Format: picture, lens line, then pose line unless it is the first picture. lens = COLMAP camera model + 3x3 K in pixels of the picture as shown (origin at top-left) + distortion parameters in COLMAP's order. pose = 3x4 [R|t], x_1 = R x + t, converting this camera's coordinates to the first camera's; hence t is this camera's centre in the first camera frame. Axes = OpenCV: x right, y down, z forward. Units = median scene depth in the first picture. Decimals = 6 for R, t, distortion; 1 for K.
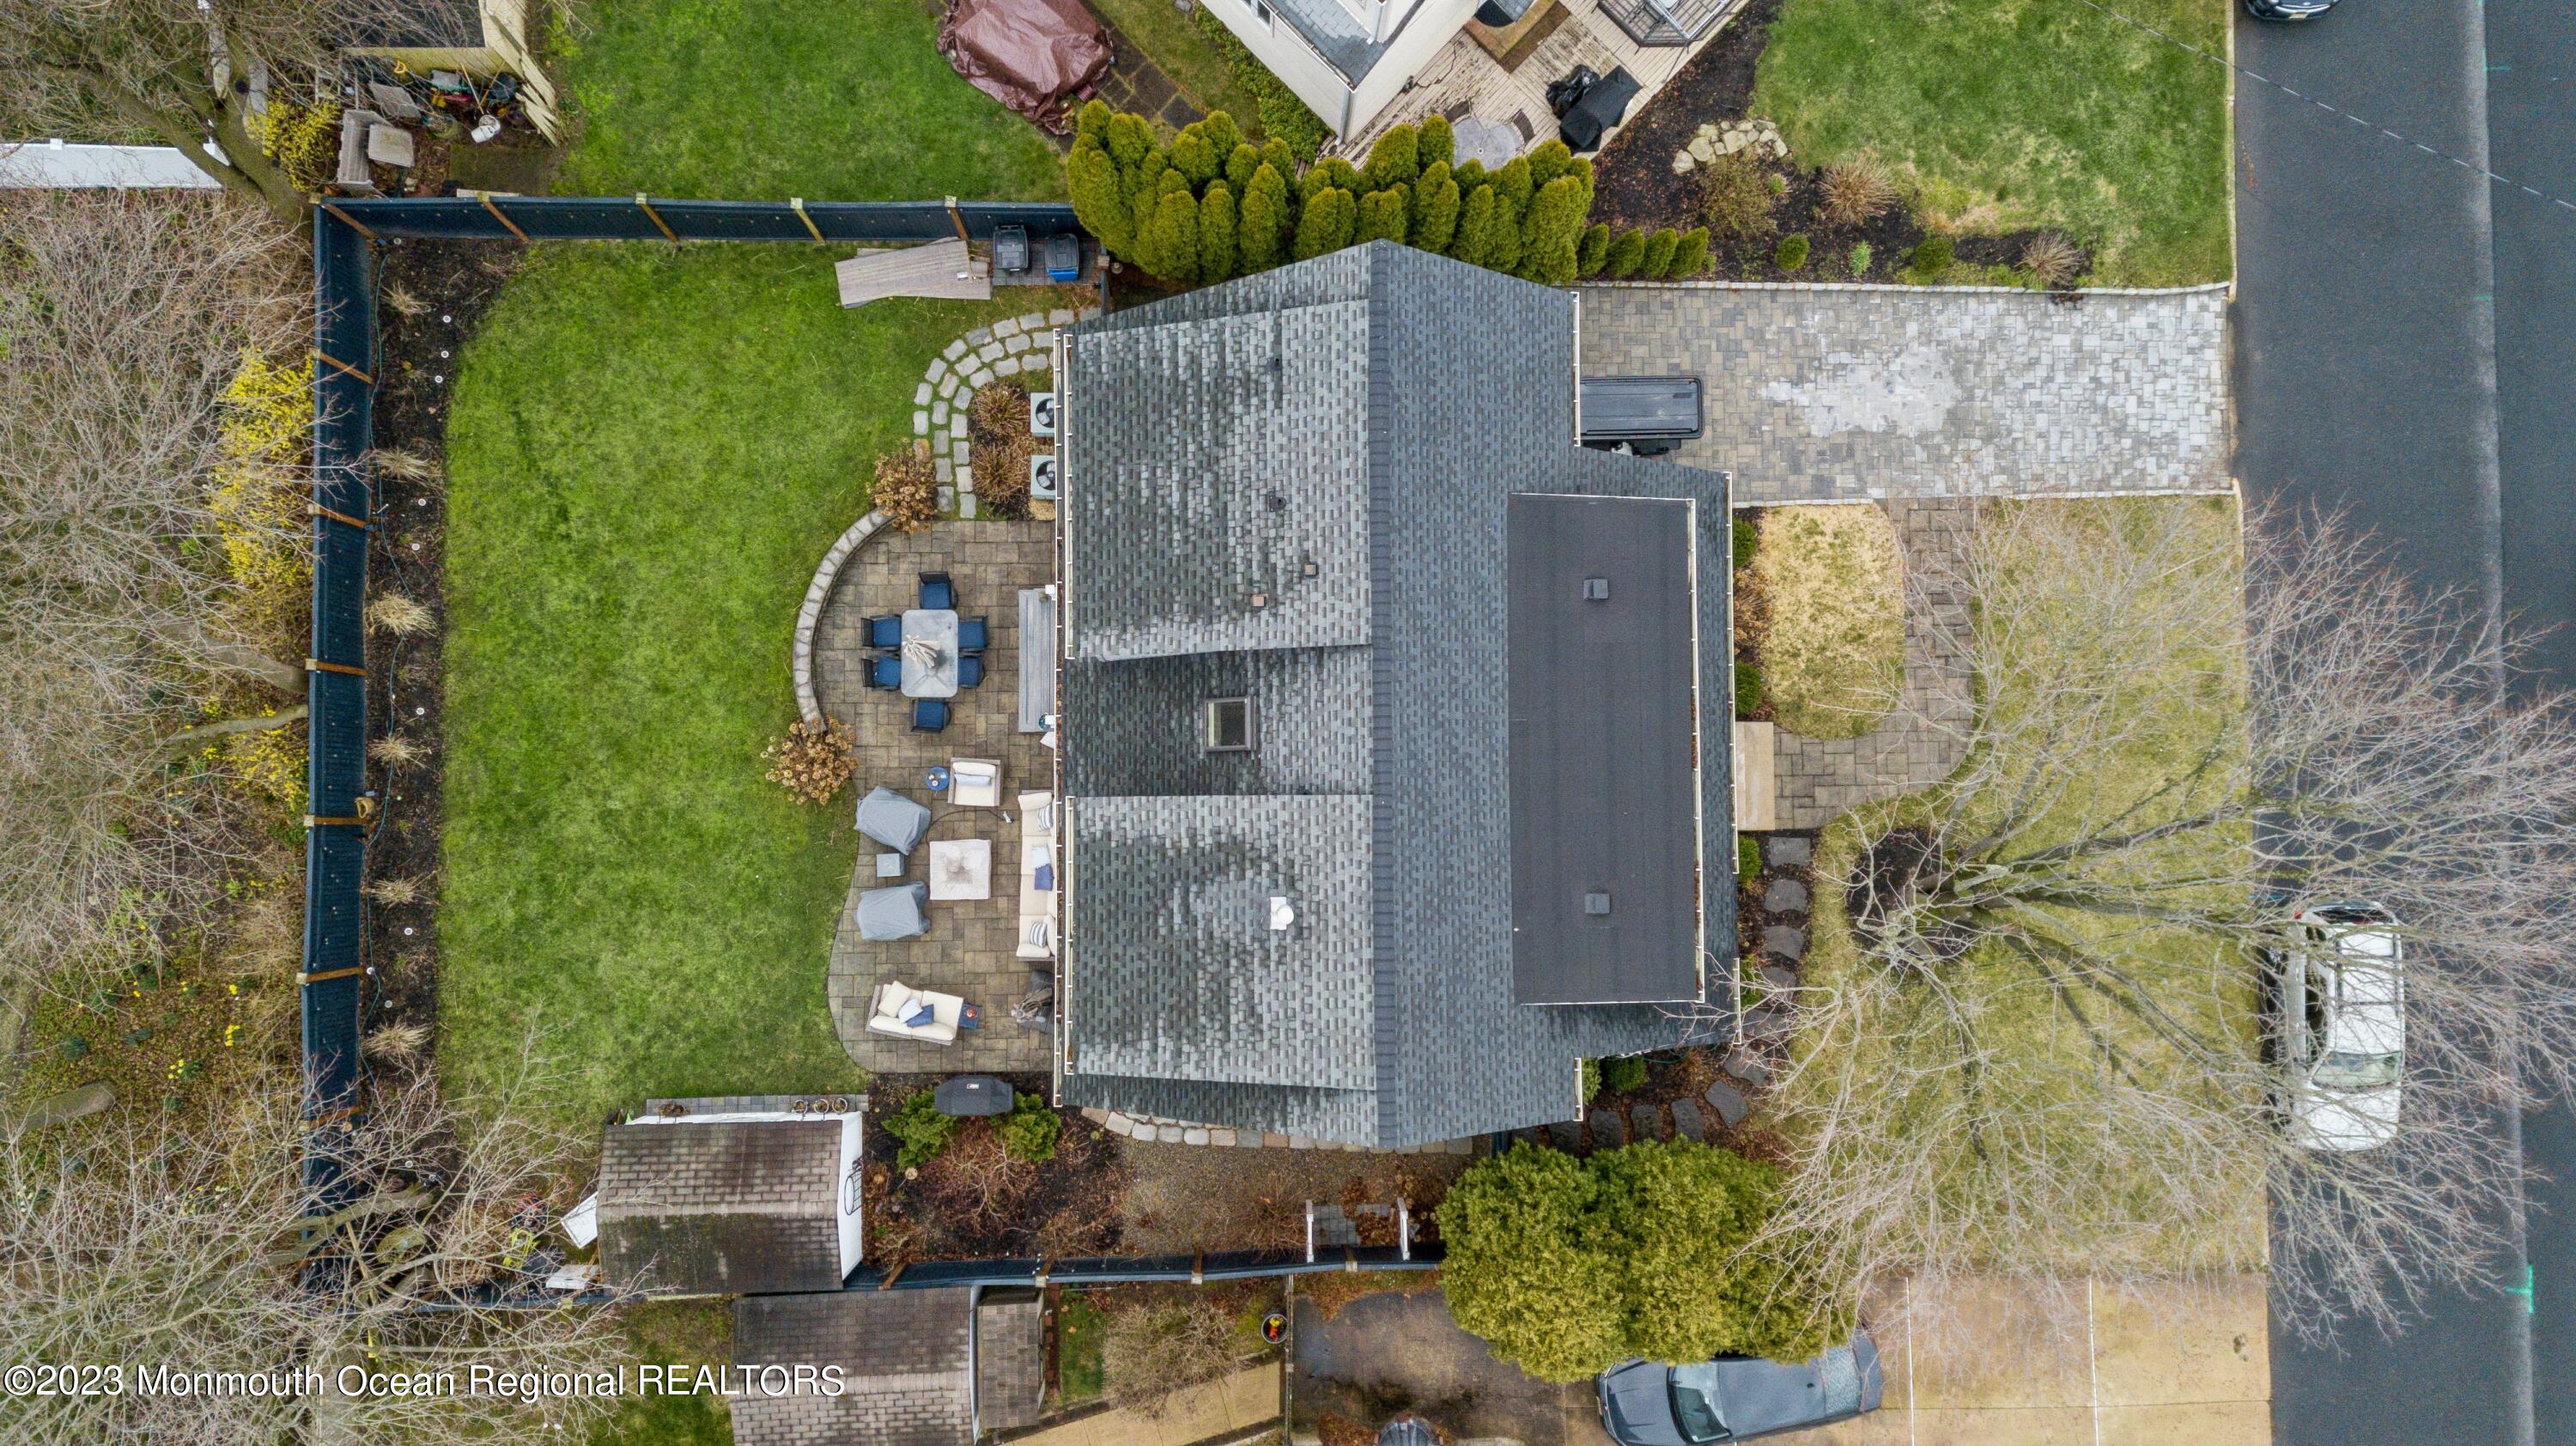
lens RADIAL K [[1969.5, 0, 1288.0], [0, 1969.5, 723.0], [0, 0, 1]] dist [0.031194, 0.002070]
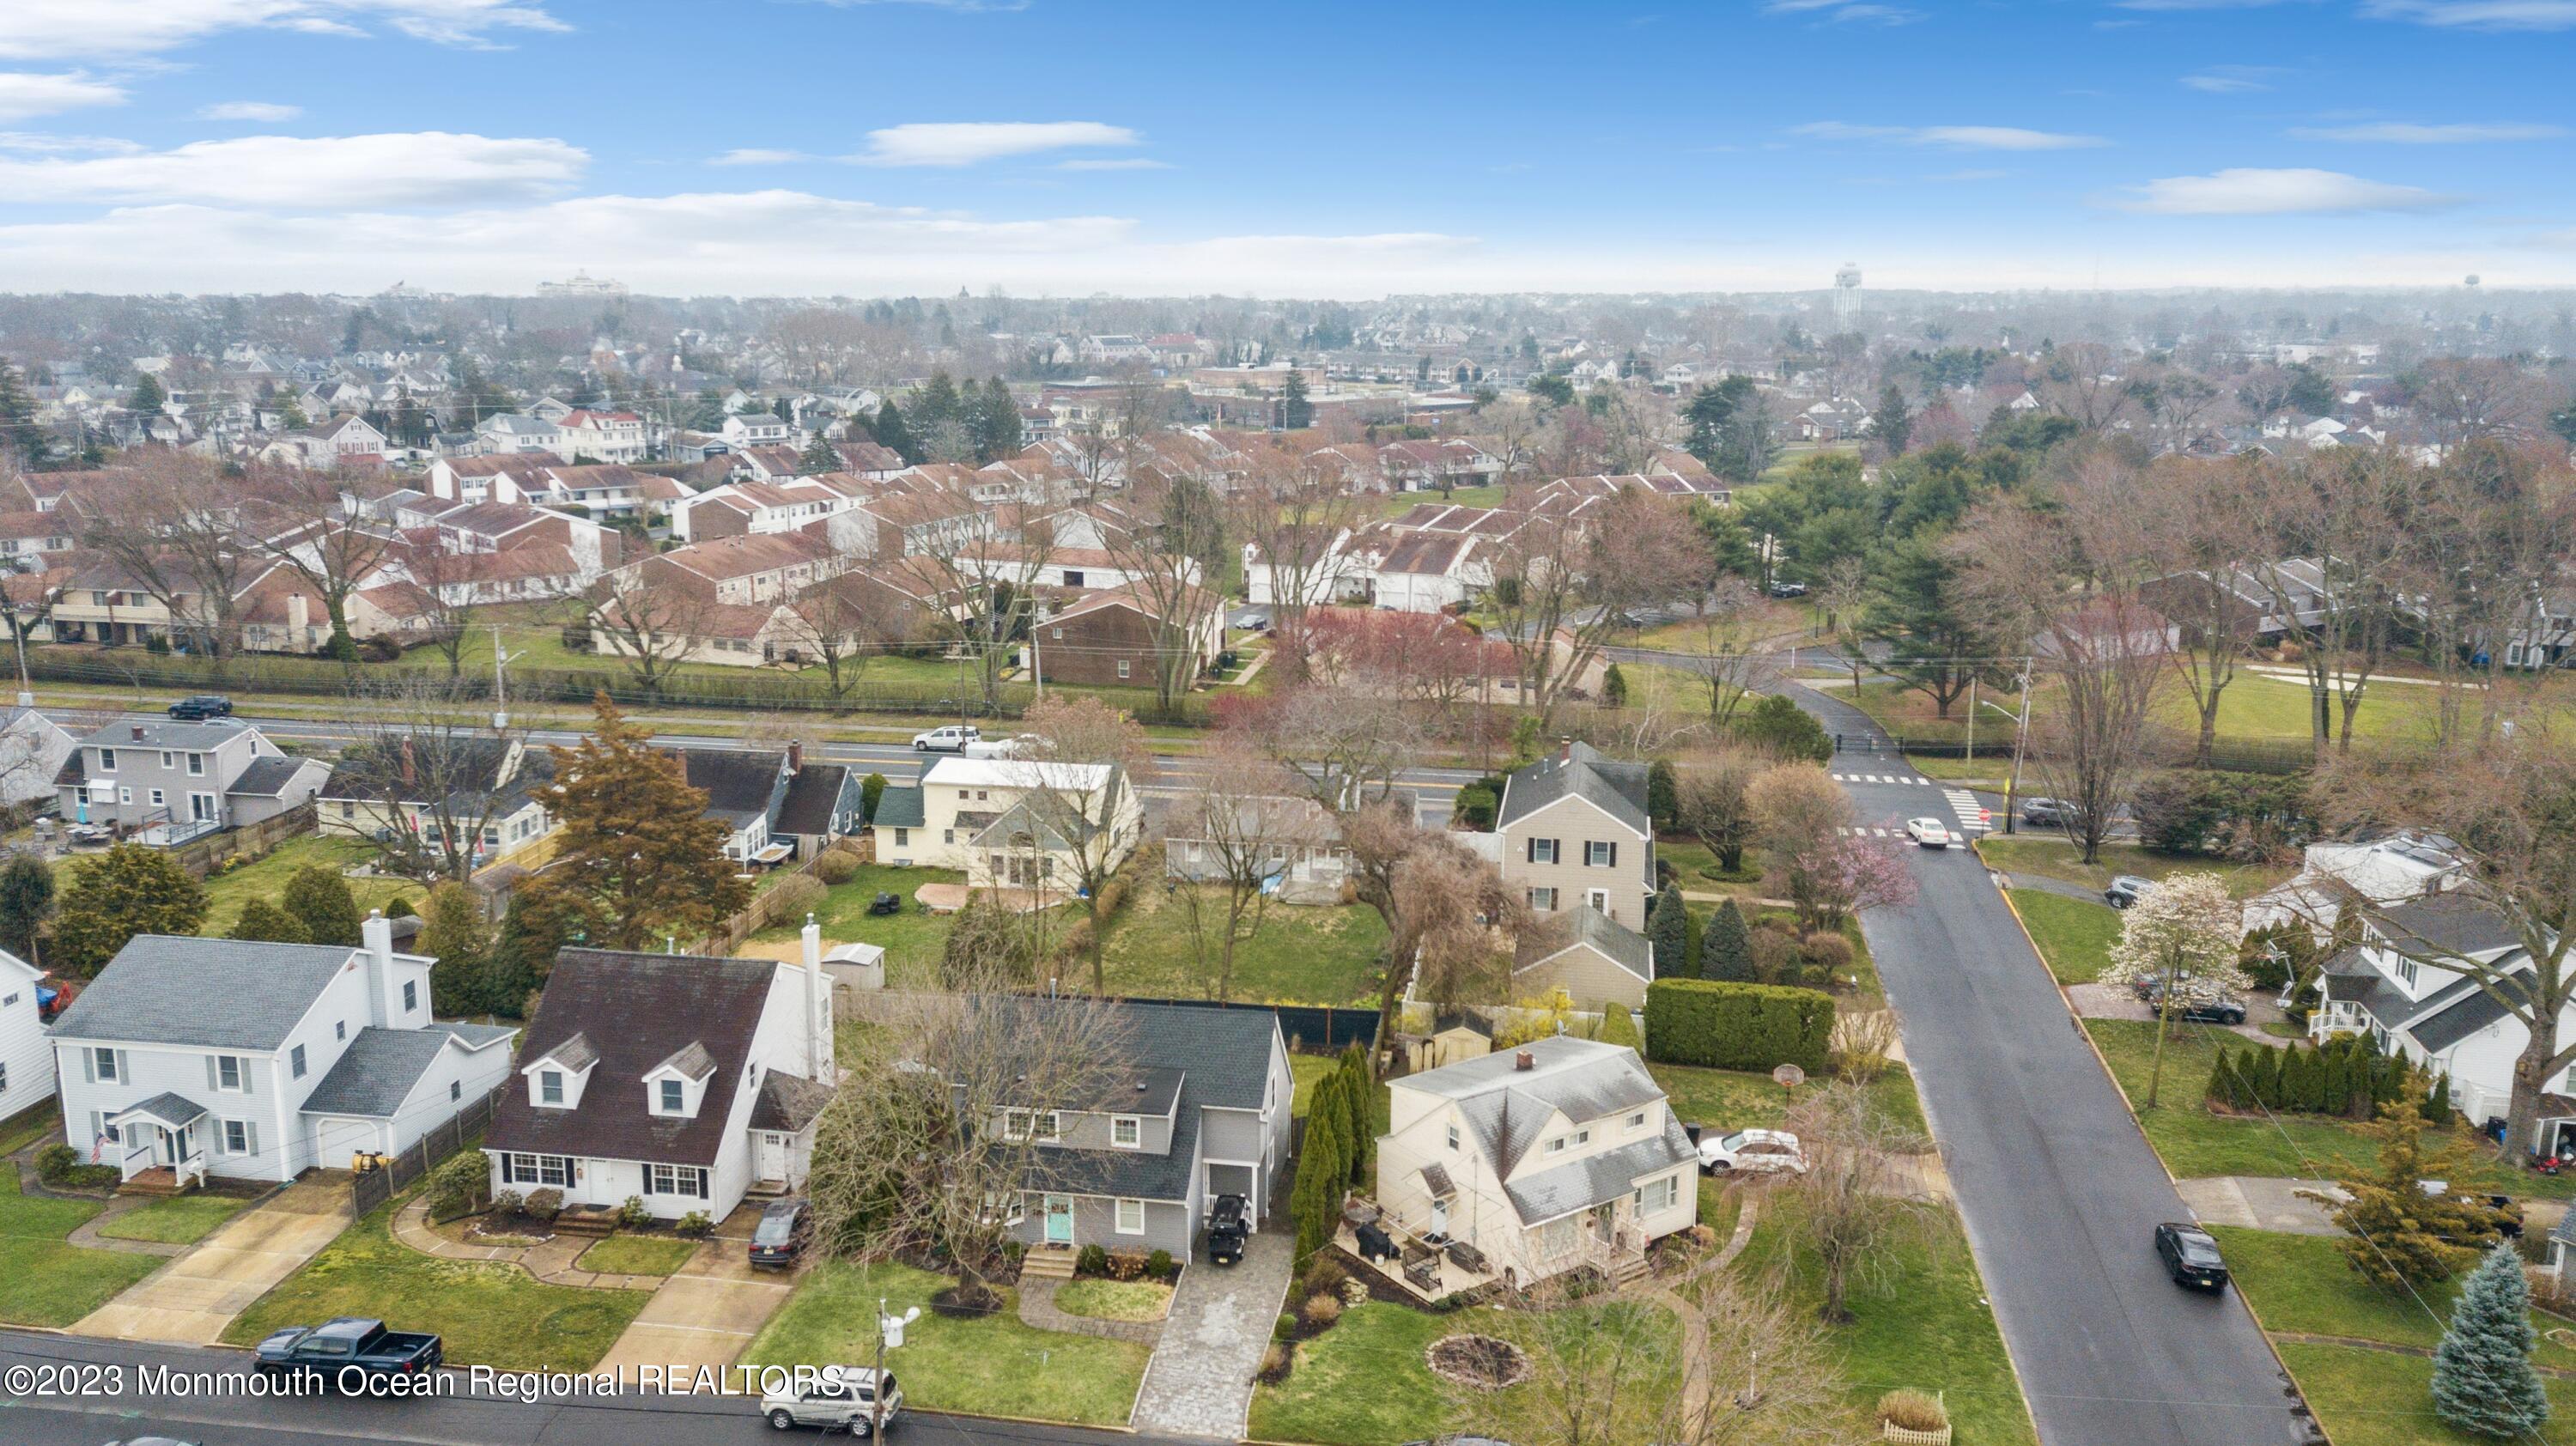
lens RADIAL K [[2098.5, 0, 1288.0], [0, 2098.5, 723.0], [0, 0, 1]] dist [0.041412, -0.002678]
pose [[-0.161713, 0.177972, -0.970657, 2.192600], [-0.986613, -0.008158, 0.162876, -0.564101], [0.021068, 0.984002, 0.176909, 0.051441]]
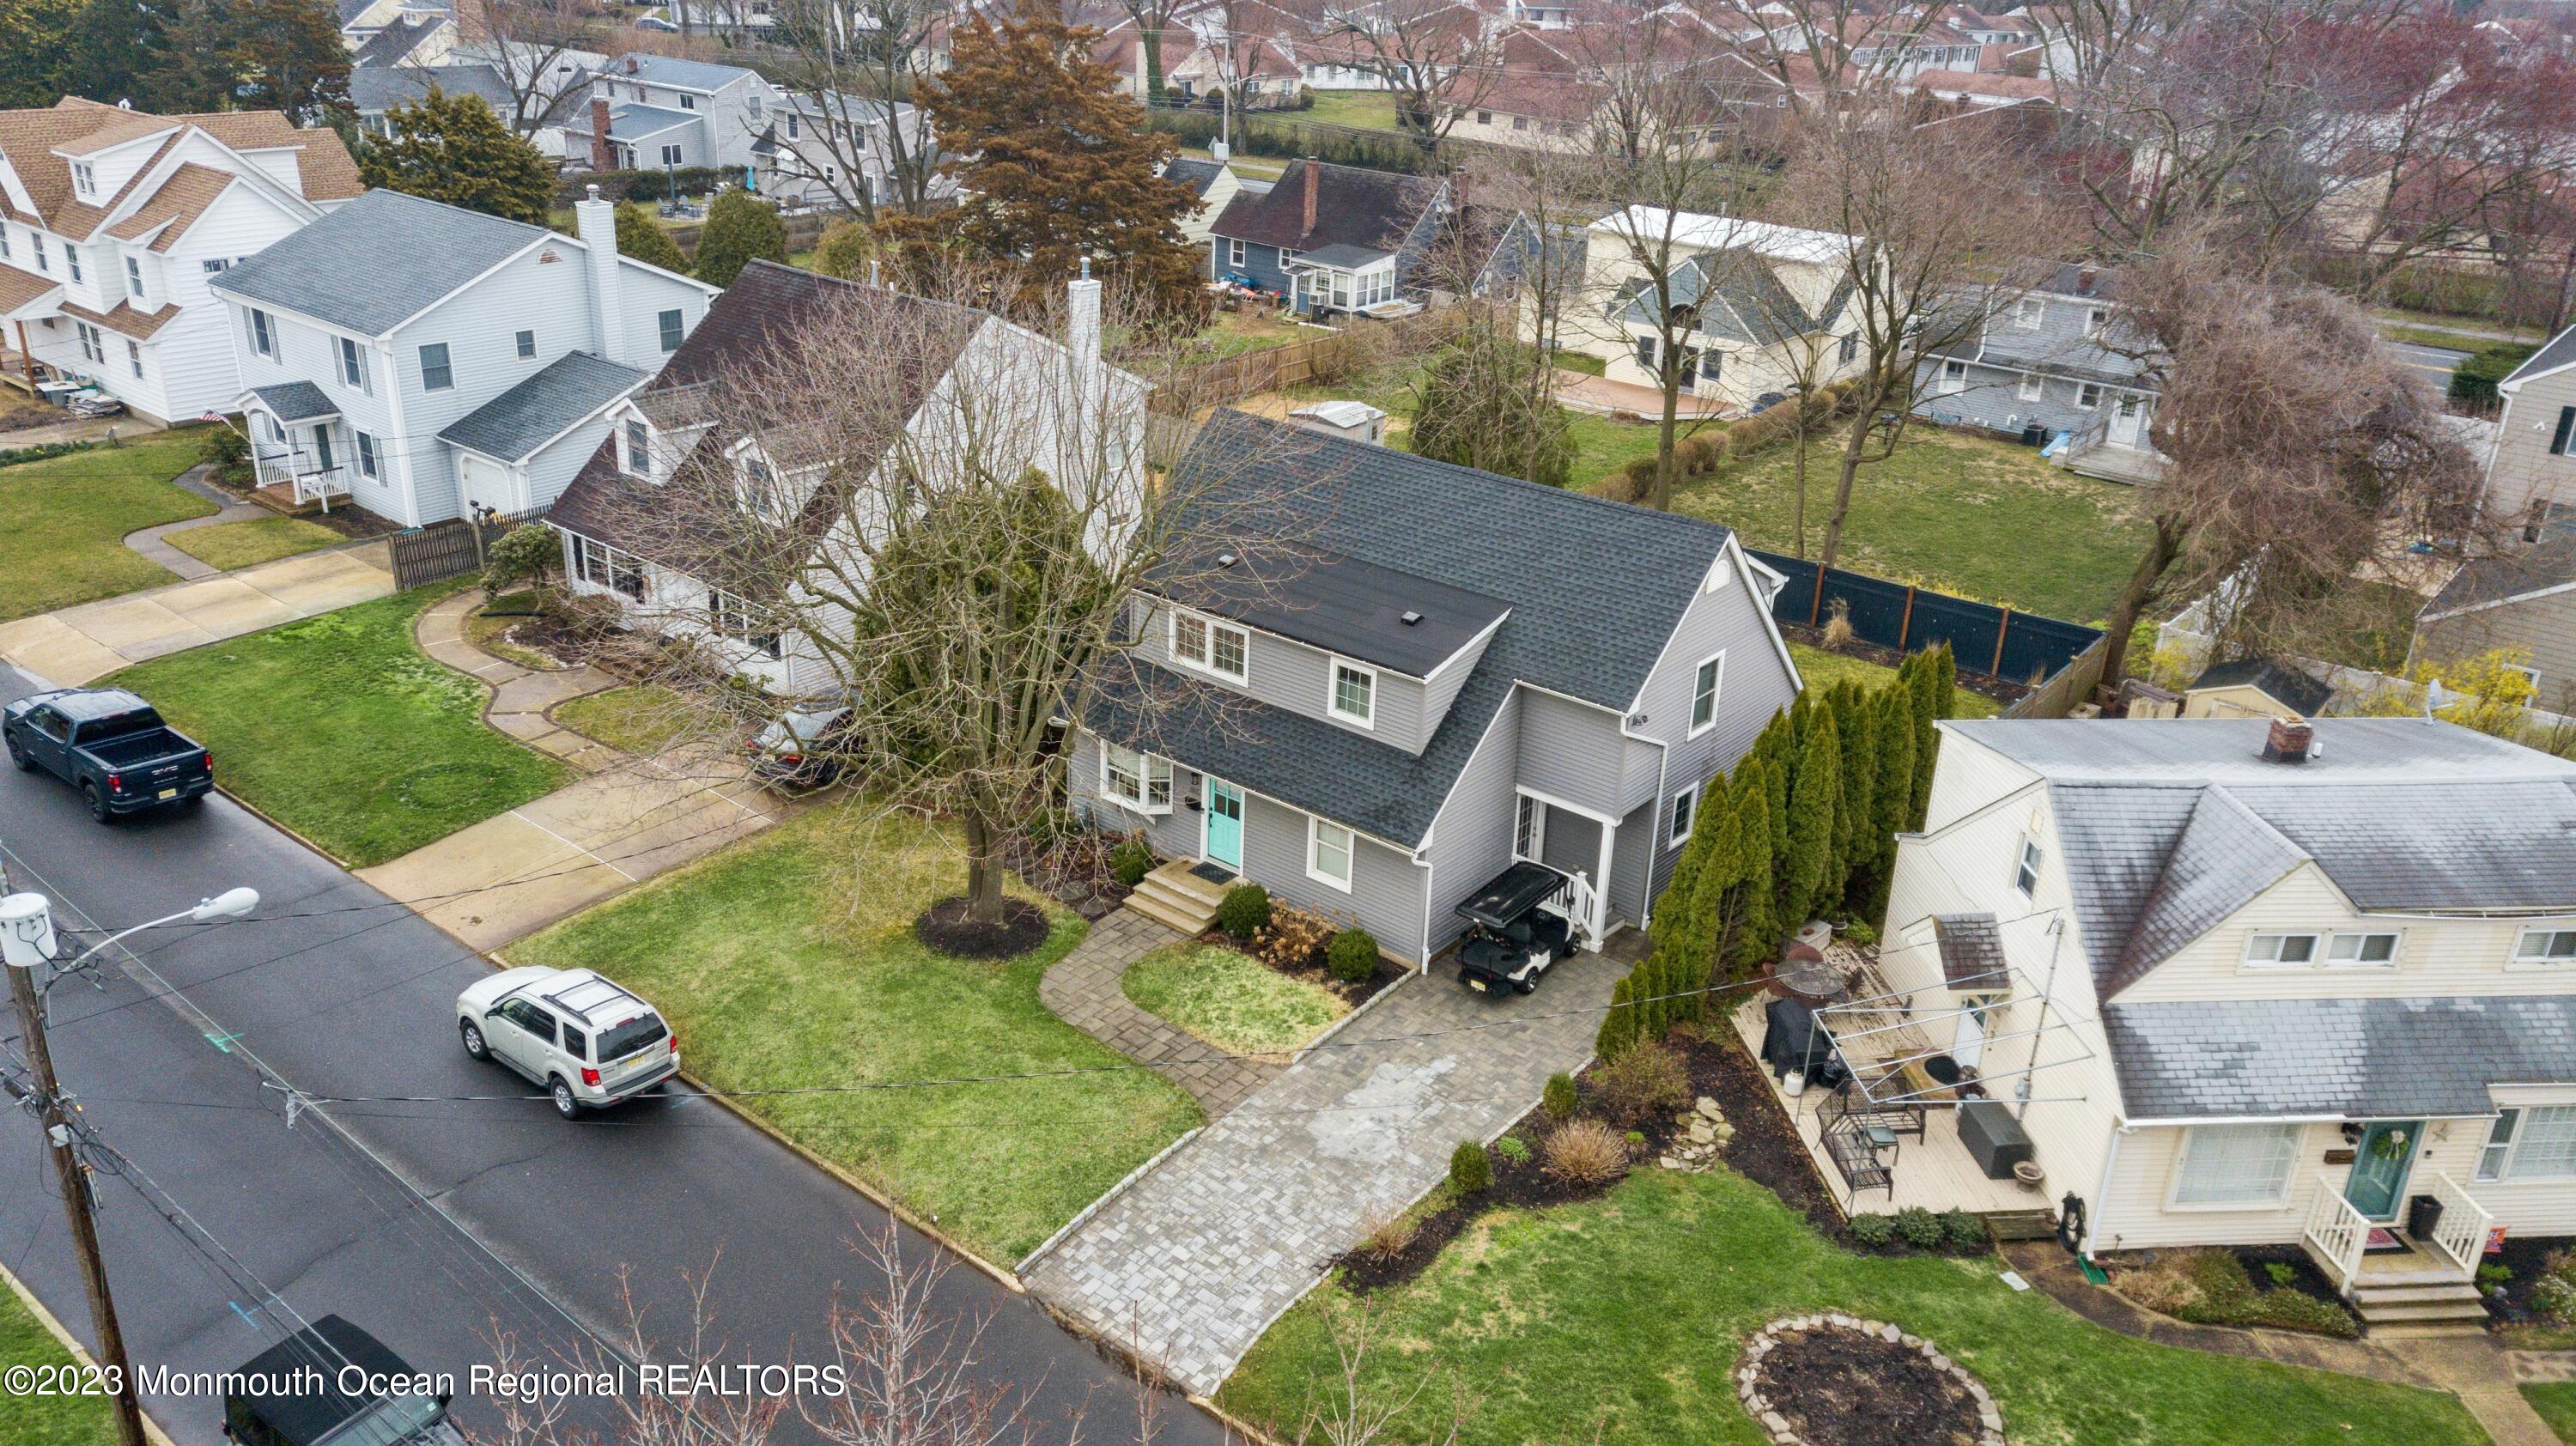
lens RADIAL K [[1962.8, 0, 1288.0], [0, 1962.8, 723.0], [0, 0, 1]] dist [0.103330, -0.169979]
pose [[-0.635446, 0.251655, -0.729985, 0.945748], [-0.771679, -0.239833, 0.589060, -0.628554], [-0.026835, 0.937630, 0.346598, 0.514249]]
